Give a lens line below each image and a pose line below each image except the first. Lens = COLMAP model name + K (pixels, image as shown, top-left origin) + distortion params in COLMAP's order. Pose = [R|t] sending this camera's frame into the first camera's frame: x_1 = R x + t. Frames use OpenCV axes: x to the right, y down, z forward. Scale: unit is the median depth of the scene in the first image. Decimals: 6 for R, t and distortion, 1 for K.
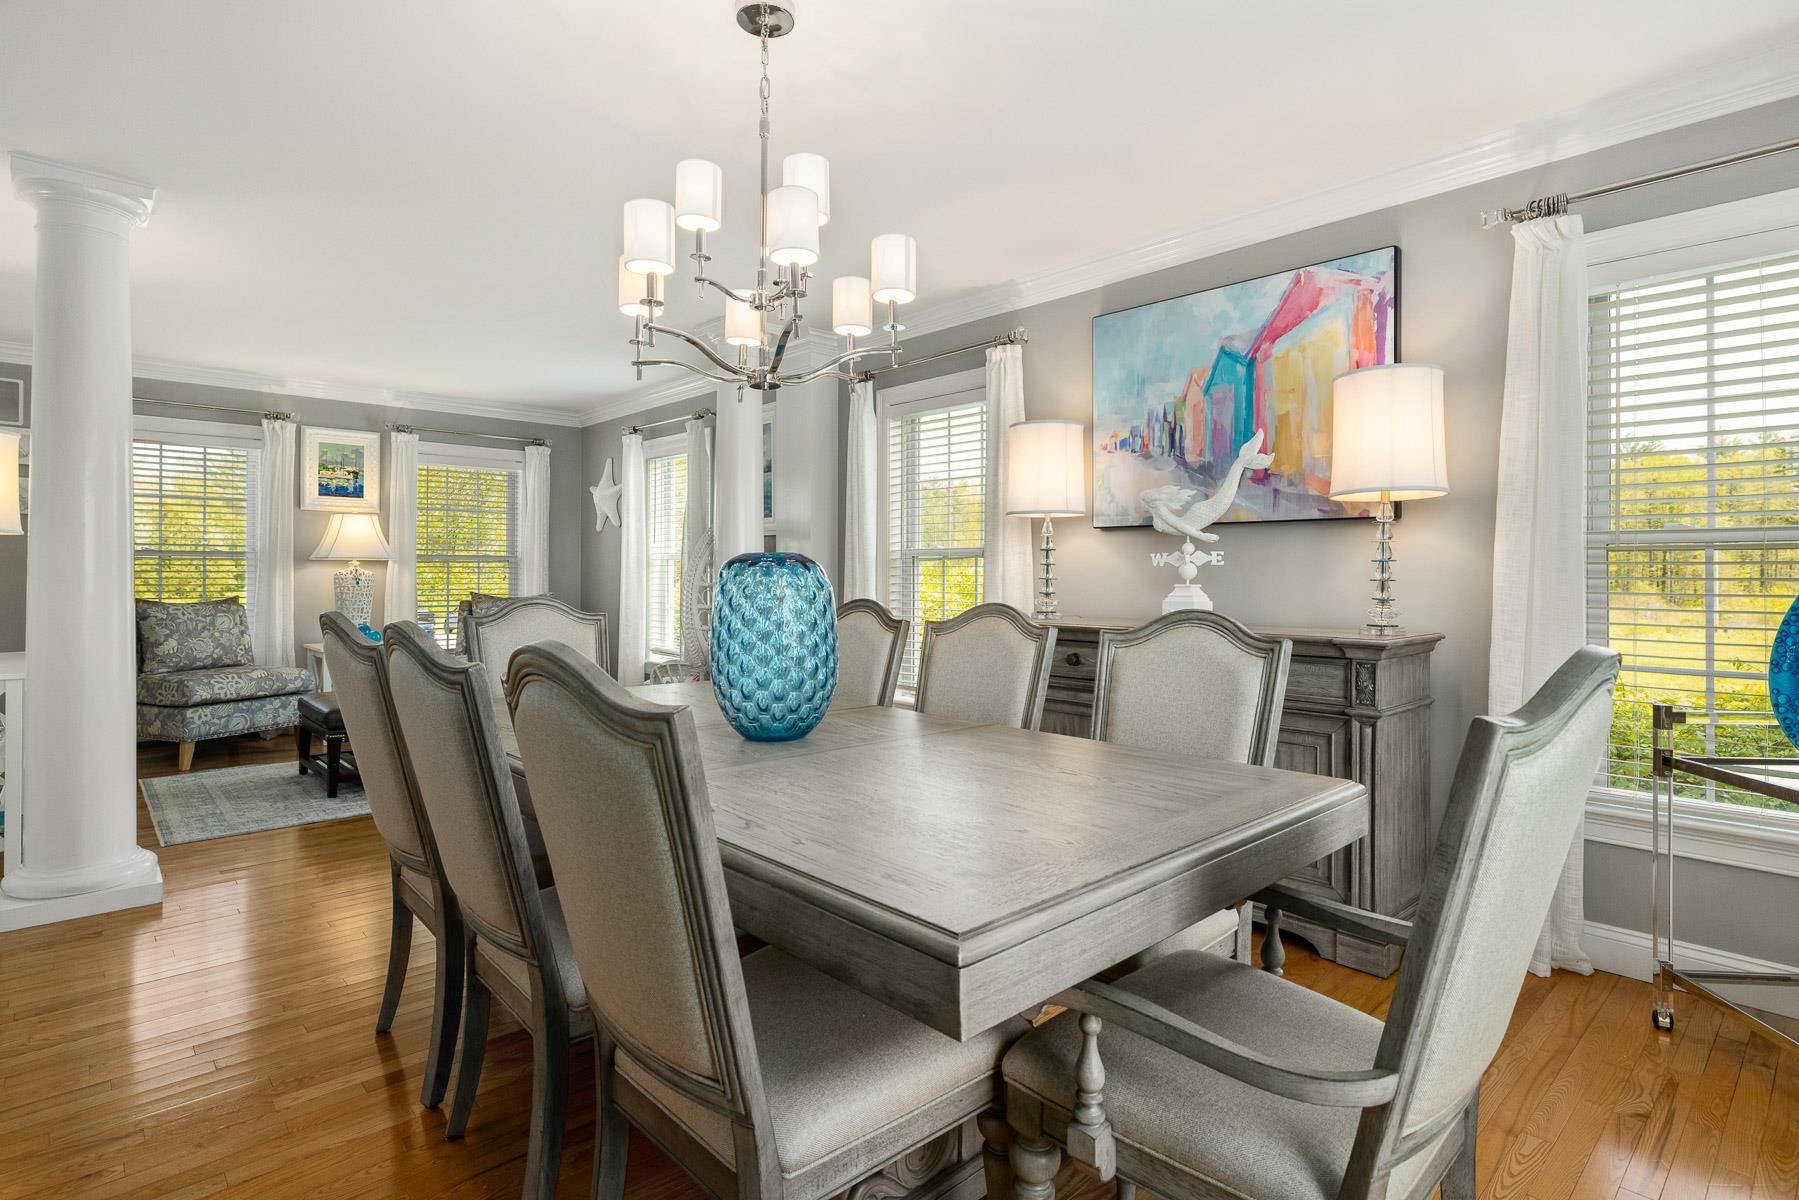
lens RADIAL K [[904.0, 0, 904.2], [0, 904.0, 573.5], [0, 0, 1]] dist [0.001104, 0.000165]
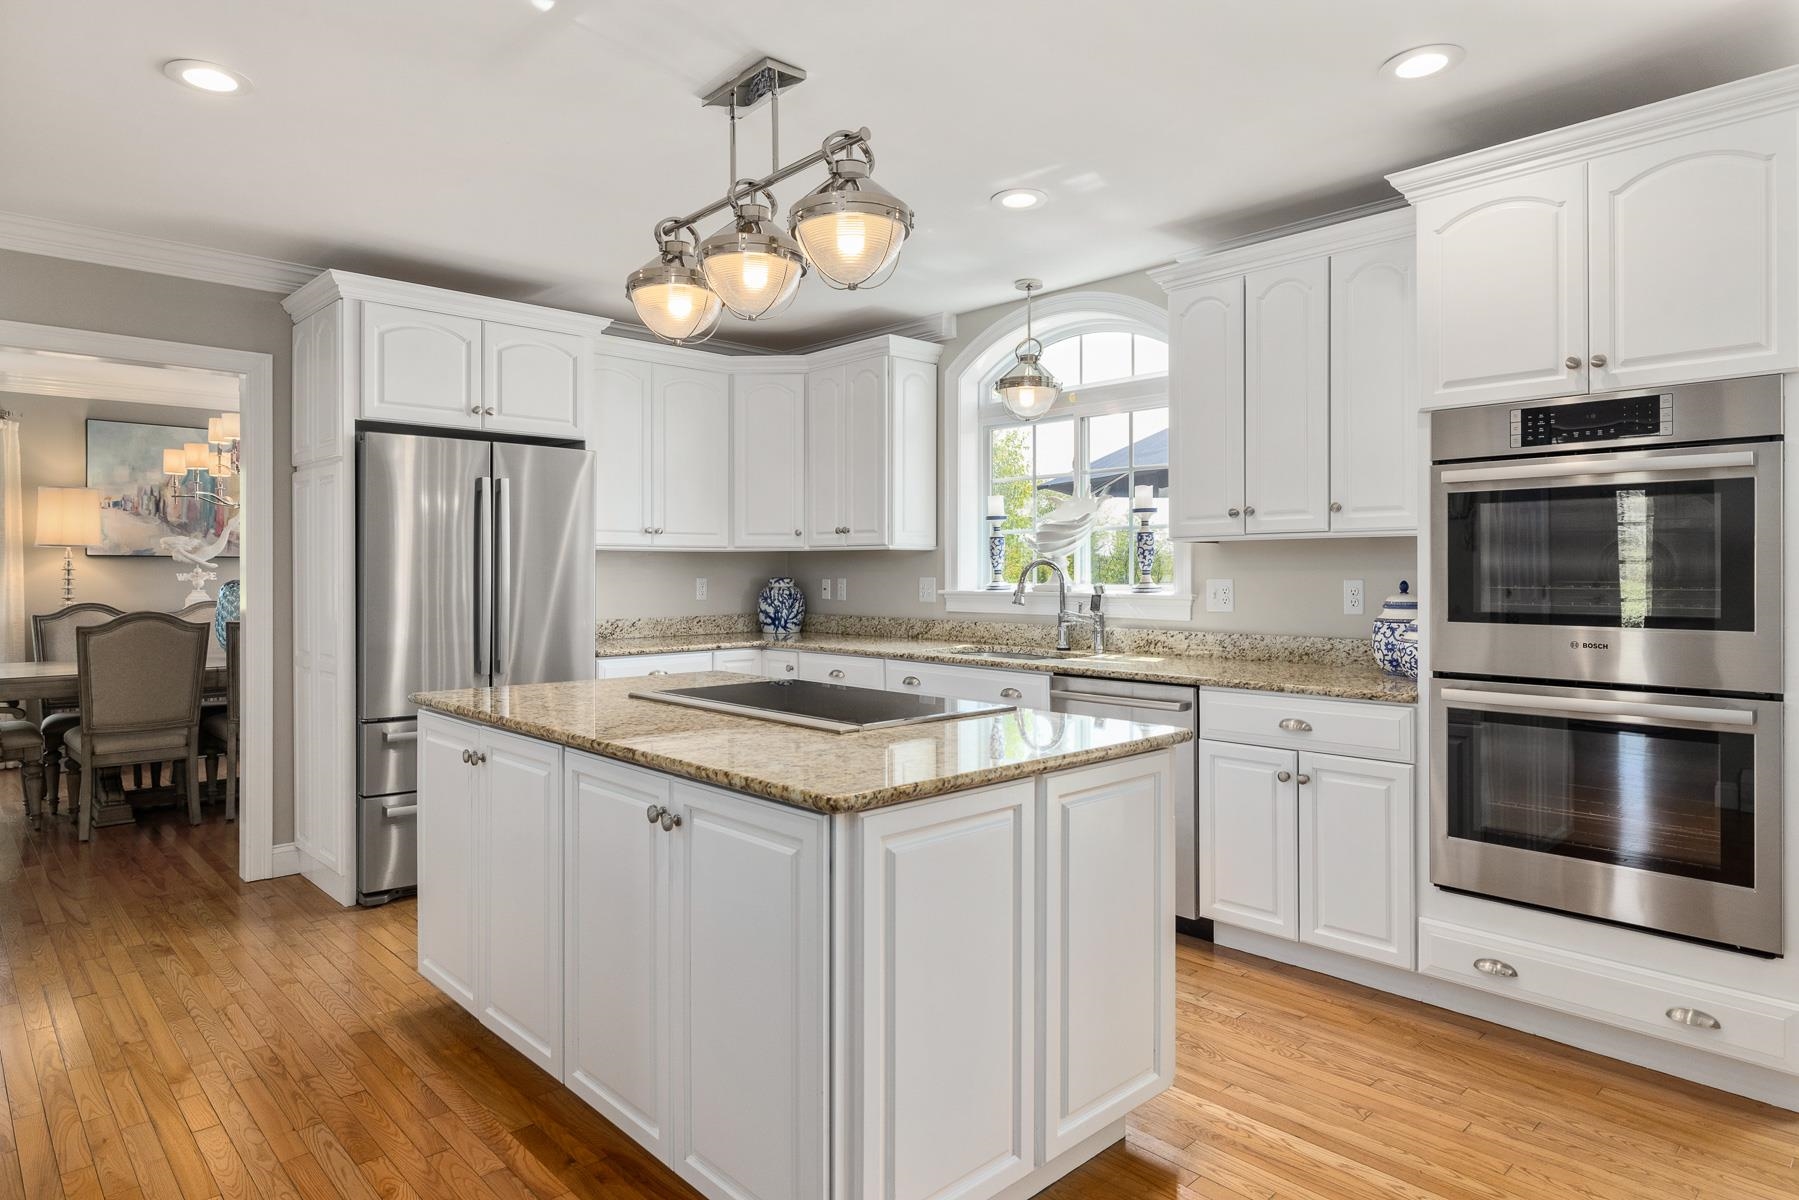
lens RADIAL K [[1048.0, 0, 899.0], [0, 1048.0, 576.6], [0, 0, 1]] dist [-0.002675, -0.000938]
pose [[-0.002081, -0.008593, 0.999961, -1.132432], [0.003578, 0.999957, 0.008600, -0.017797], [-0.999991, 0.003596, -0.002051, -0.272747]]
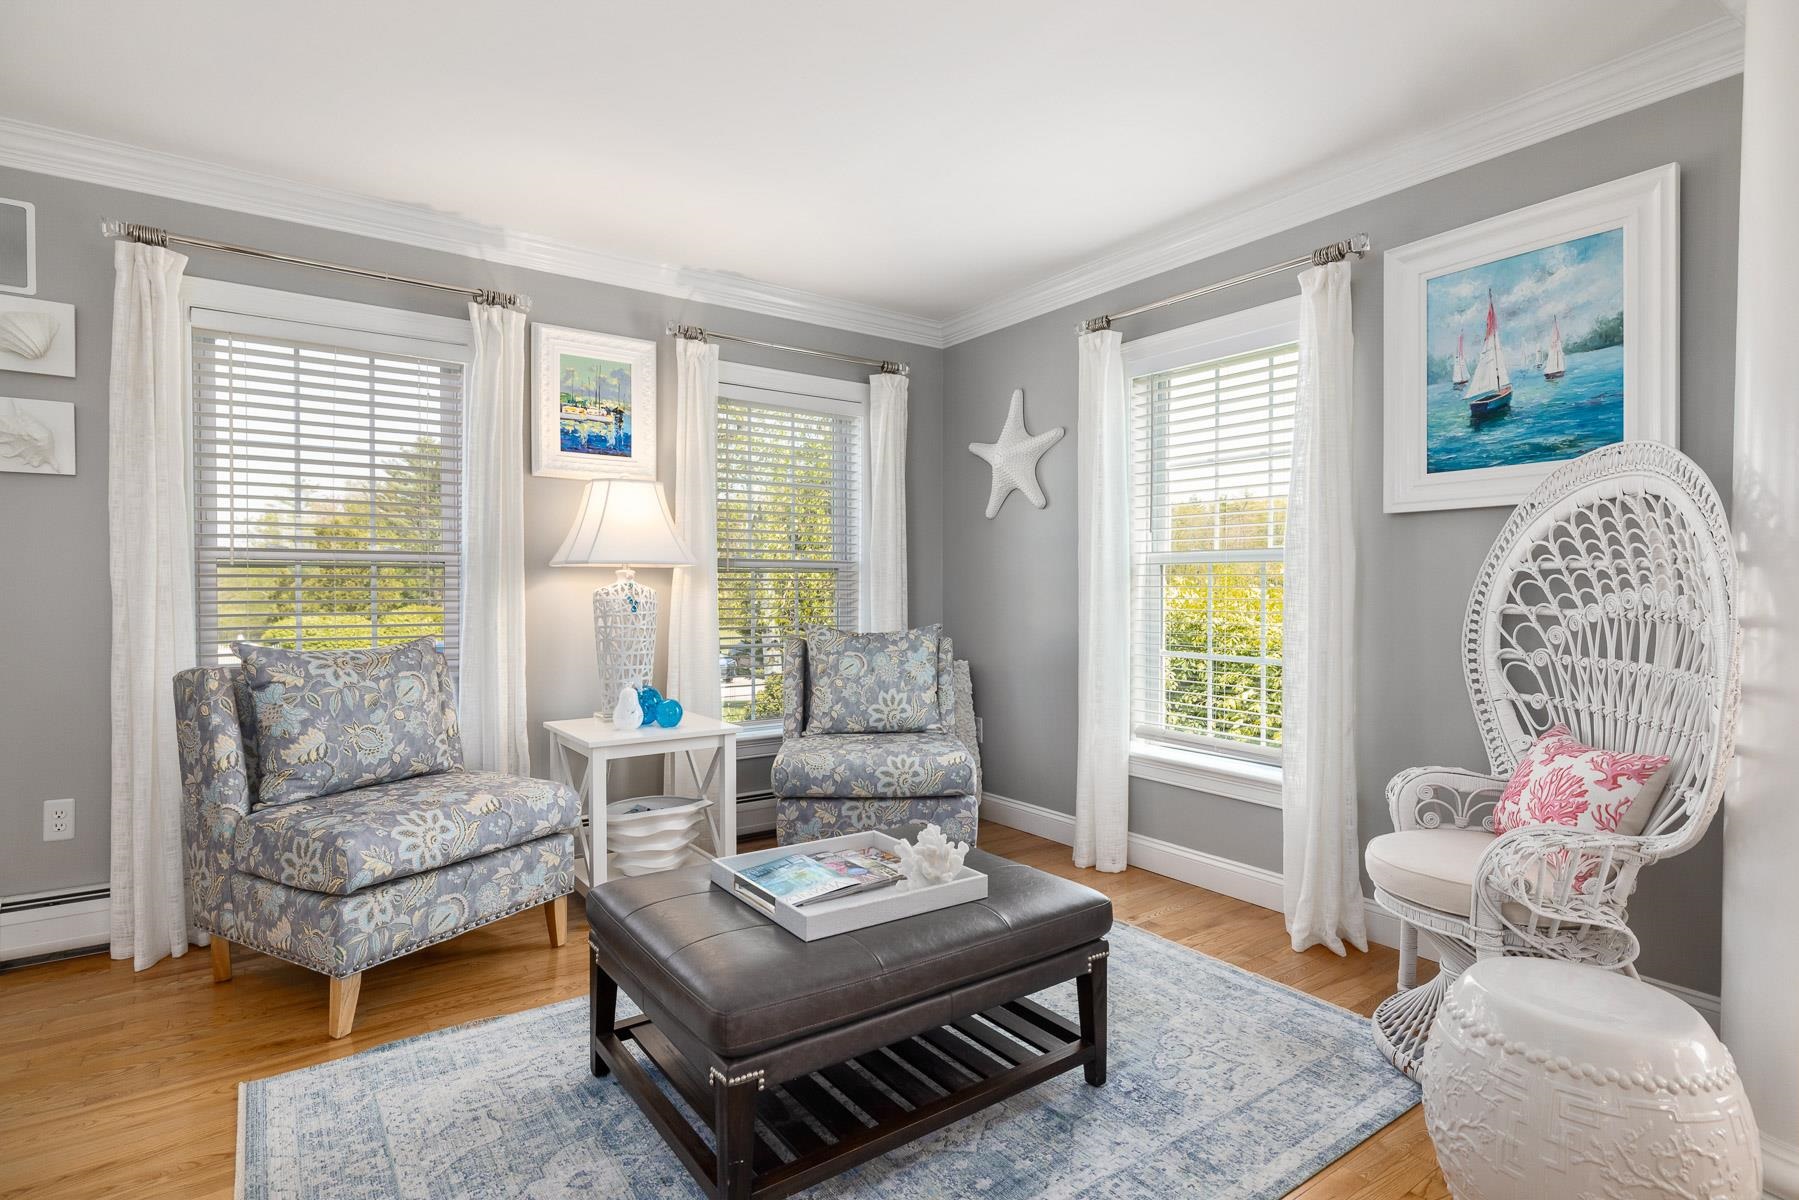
lens RADIAL K [[909.4, 0, 907.4], [0, 909.4, 604.0], [0, 0, 1]] dist [-0.000074, 0.000327]
pose [[0.992370, -0.000638, -0.123291, -0.440664], [0.002648, 0.999866, 0.016138, -0.000996], [0.123265, -0.016341, 0.992239, 0.564701]]
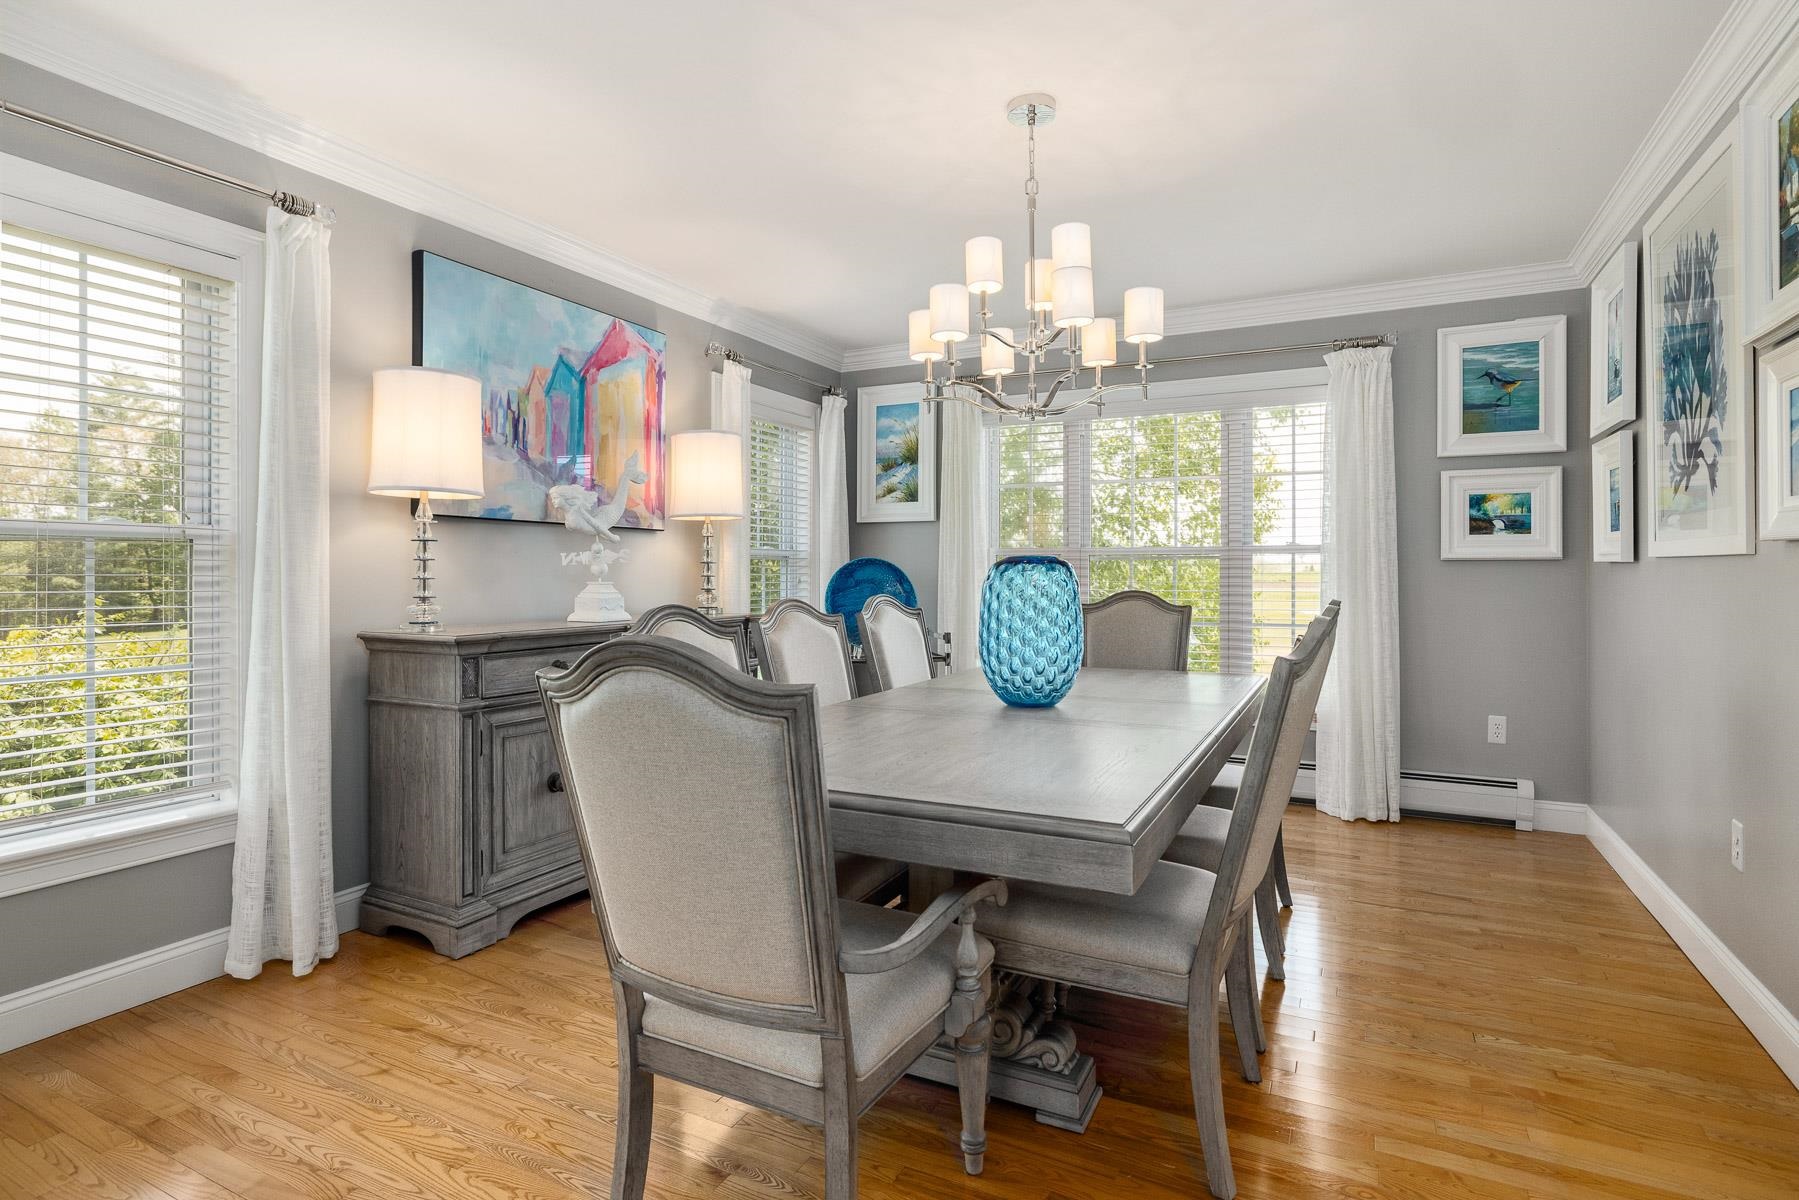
lens RADIAL K [[904.0, 0, 904.2], [0, 904.0, 573.5], [0, 0, 1]] dist [0.001104, 0.000165]
pose [[-0.339794, -0.003607, 0.940493, -0.489542], [-0.000619, 0.999993, 0.003611, -0.001149], [-0.940500, 0.000645, -0.339794, 0.624005]]
